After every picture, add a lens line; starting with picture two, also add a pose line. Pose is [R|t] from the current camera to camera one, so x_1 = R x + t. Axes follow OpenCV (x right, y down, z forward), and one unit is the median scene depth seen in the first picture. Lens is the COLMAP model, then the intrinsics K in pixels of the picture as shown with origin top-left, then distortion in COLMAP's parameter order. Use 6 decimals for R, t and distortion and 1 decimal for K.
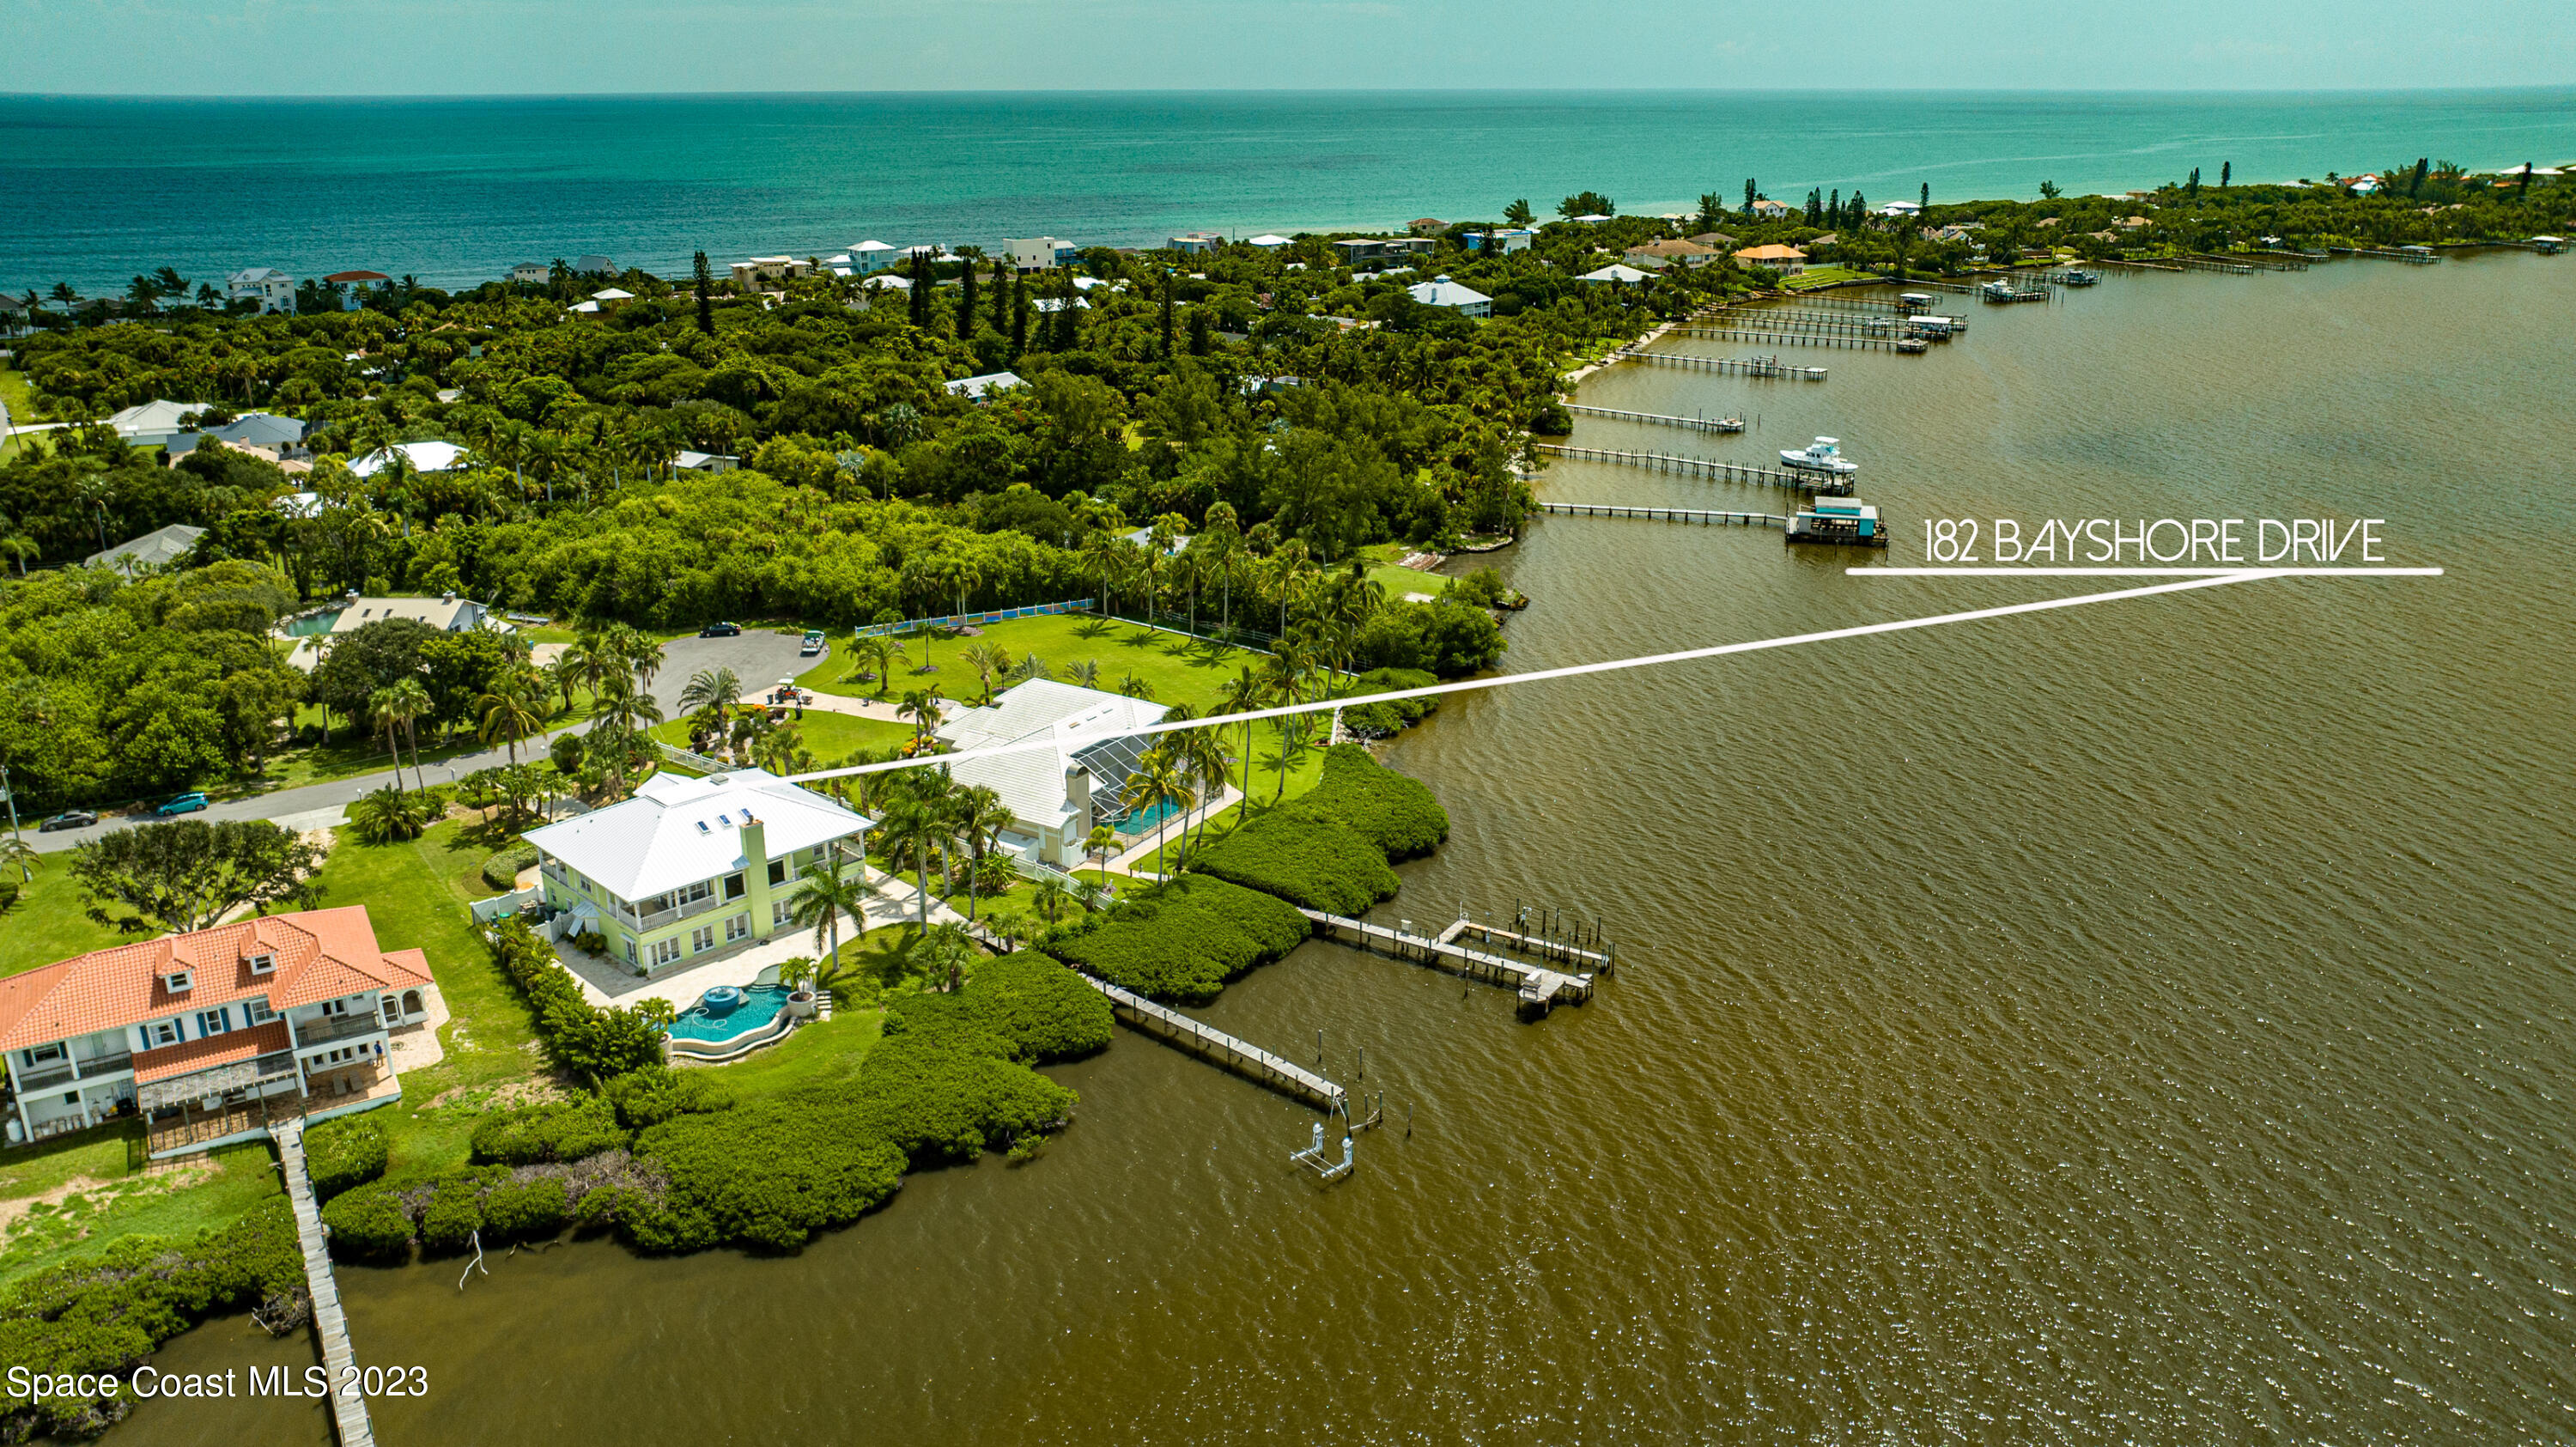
lens RADIAL K [[1814.3, 0, 1294.3], [0, 1814.3, 734.0], [0, 0, 1]] dist [-0.021073, 0.017458]
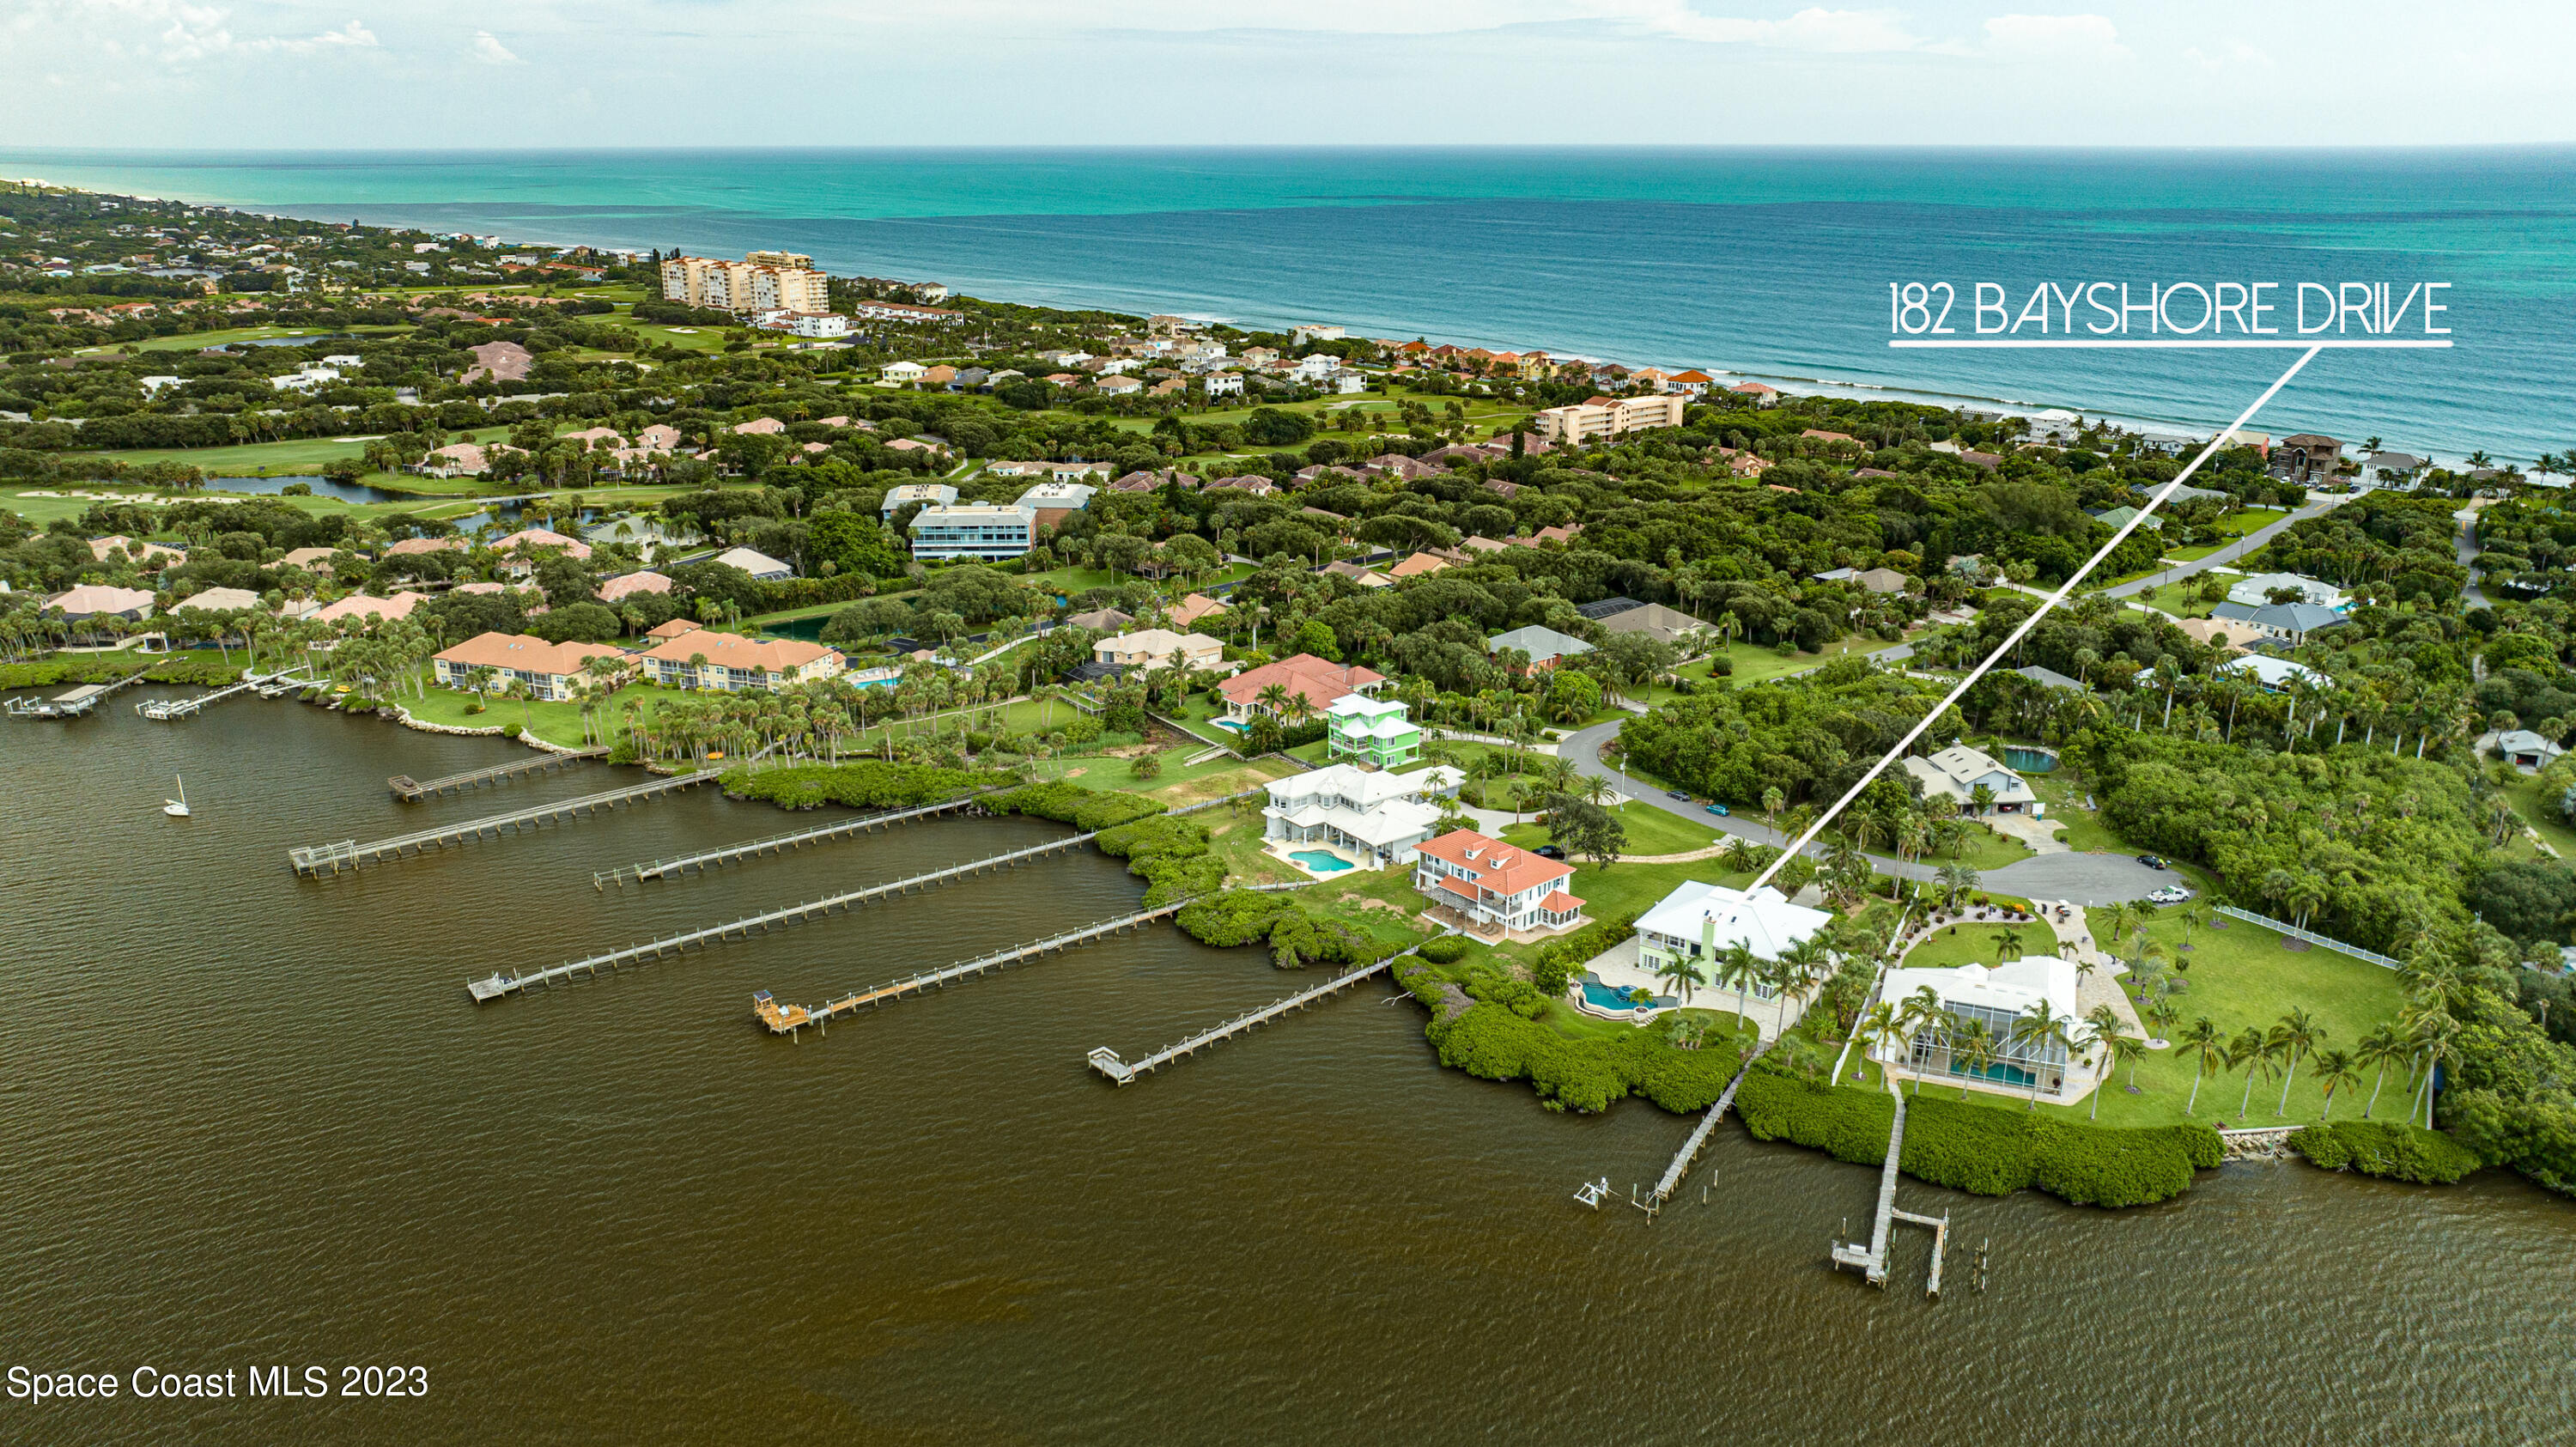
lens RADIAL K [[1814.3, 0, 1290.6], [0, 1814.3, 720.6], [0, 0, 1]] dist [-0.021073, 0.017458]
pose [[0.155954, 0.302199, -0.940401, 1.032312], [-0.328991, 0.913583, 0.239022, -0.348640], [0.931366, 0.272107, 0.241898, 0.157977]]
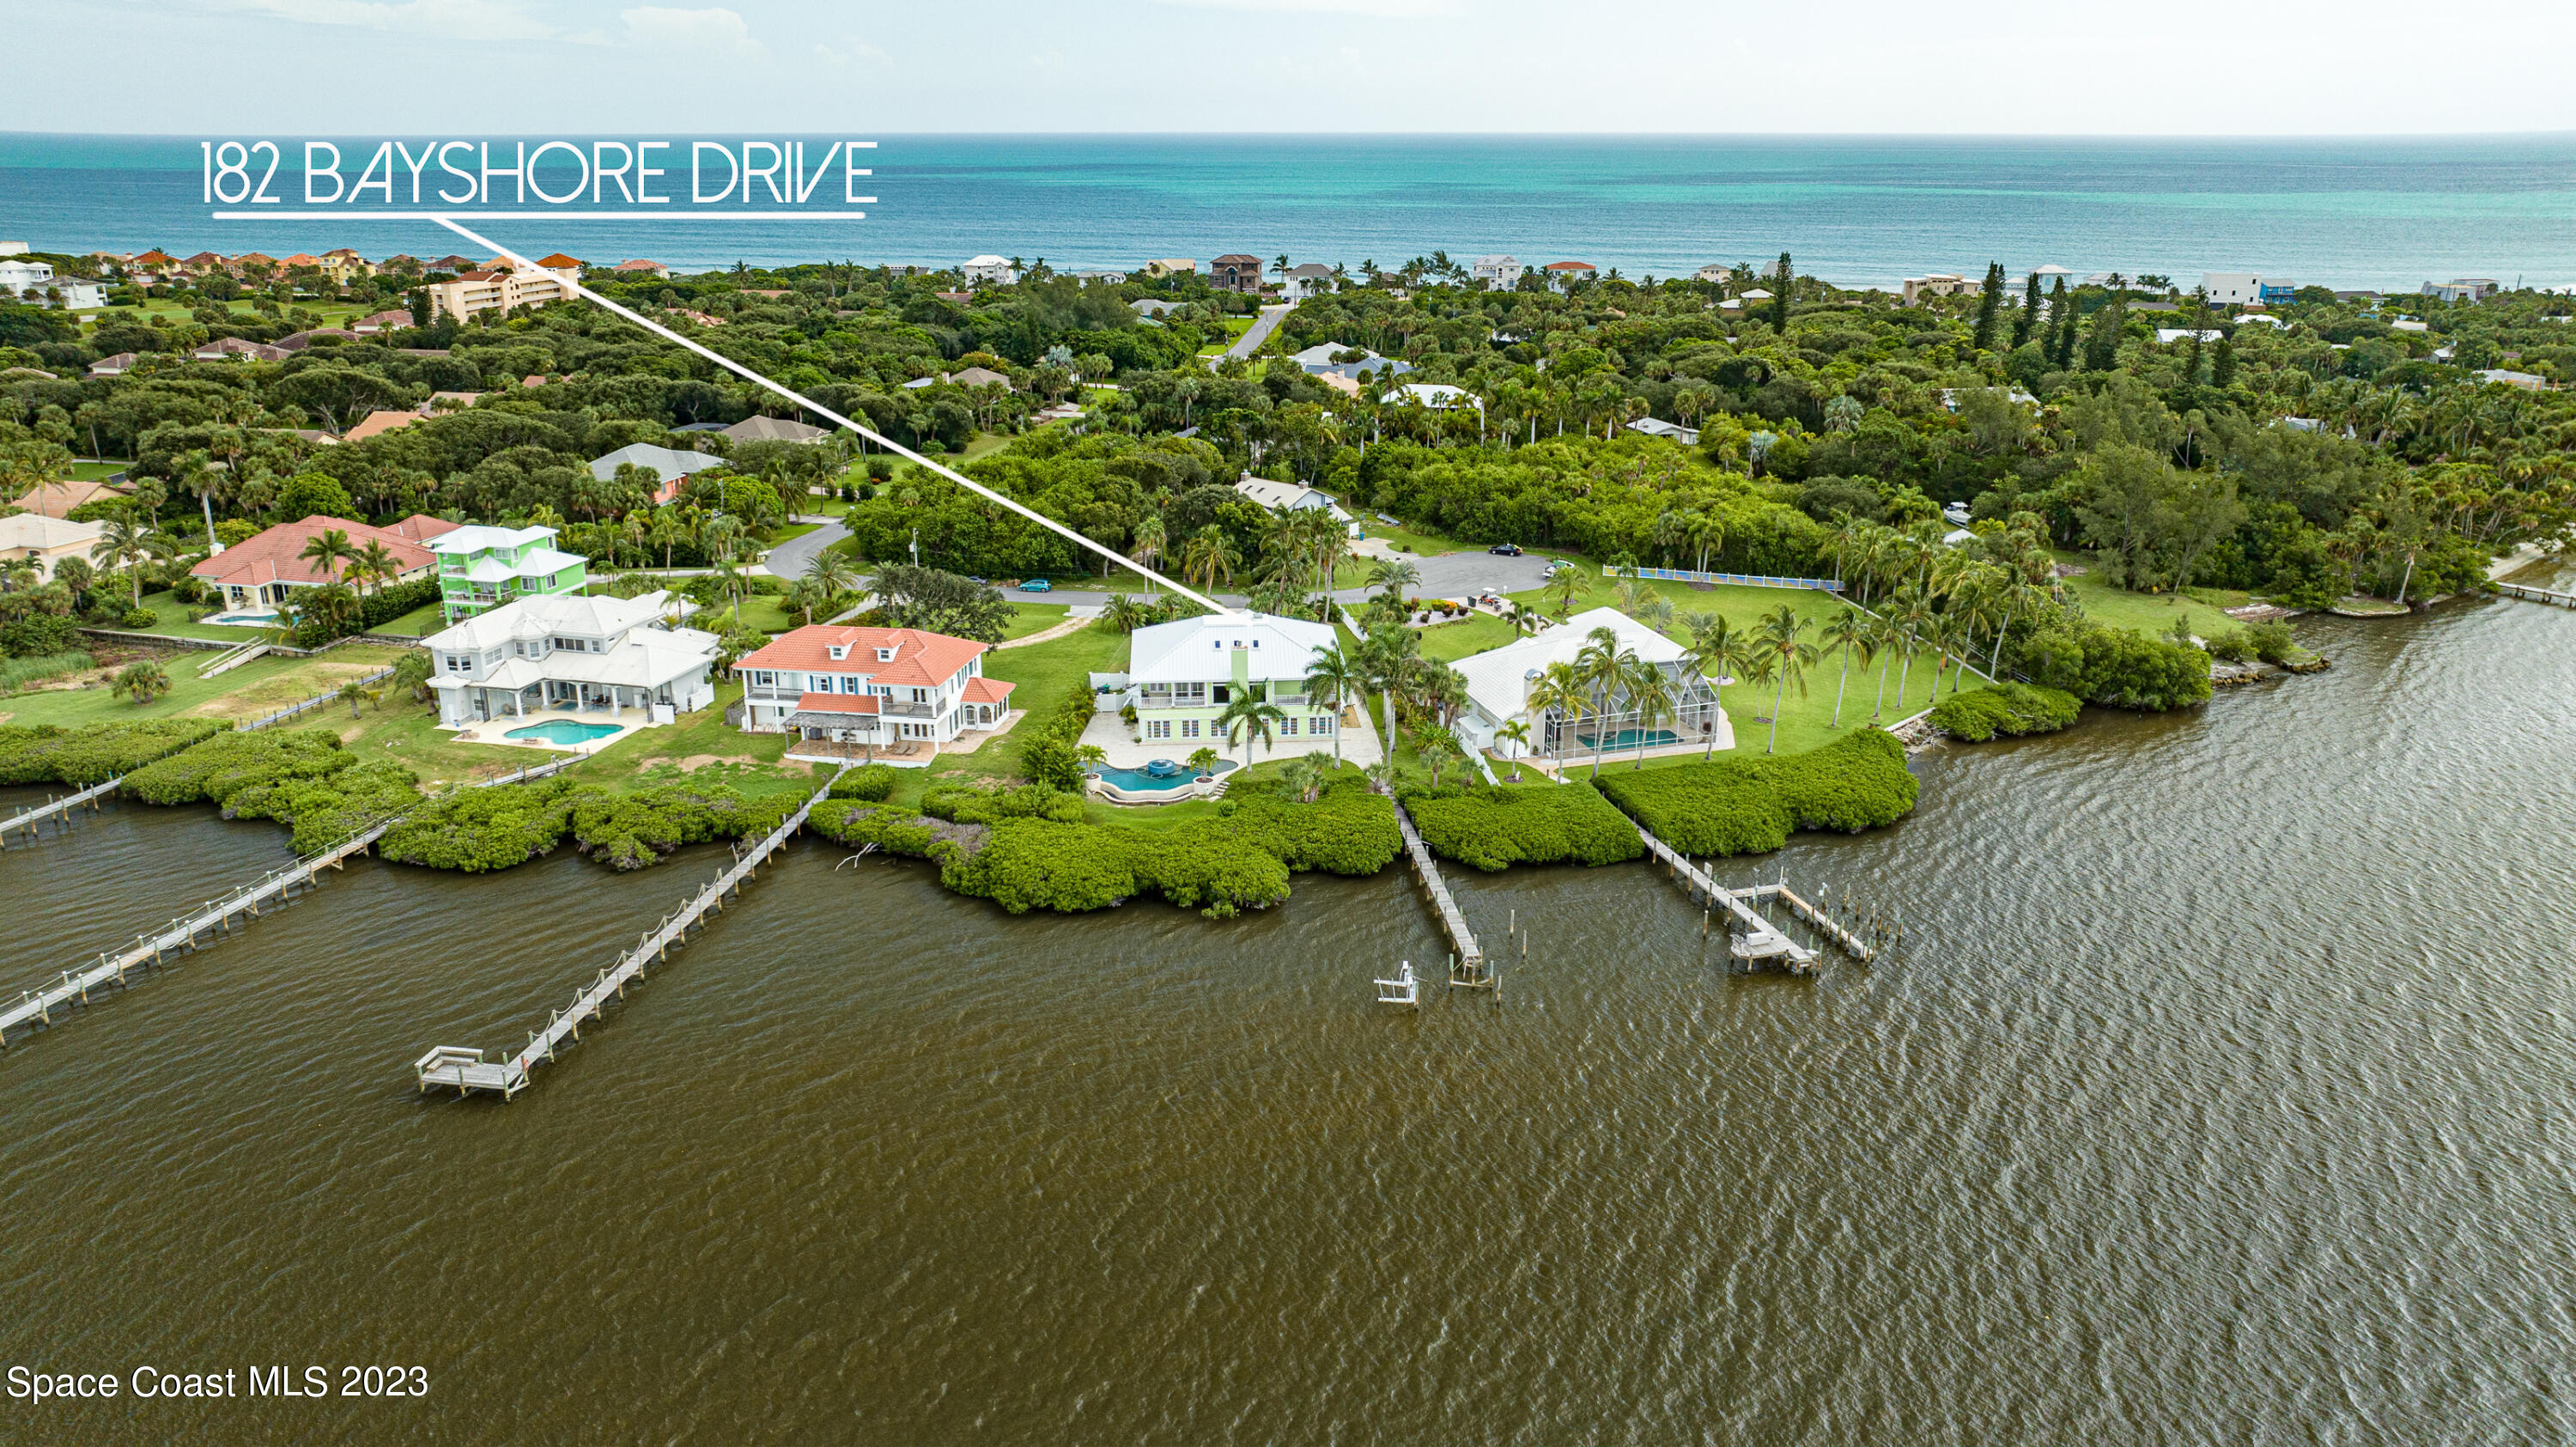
lens RADIAL K [[1814.3, 0, 1294.9], [0, 1814.3, 722.2], [0, 0, 1]] dist [-0.021073, 0.017458]
pose [[0.744012, 0.209336, -0.634527, 0.460015], [-0.226433, 0.972455, 0.055318, 0.020171], [0.628629, 0.102521, 0.770918, 0.070419]]
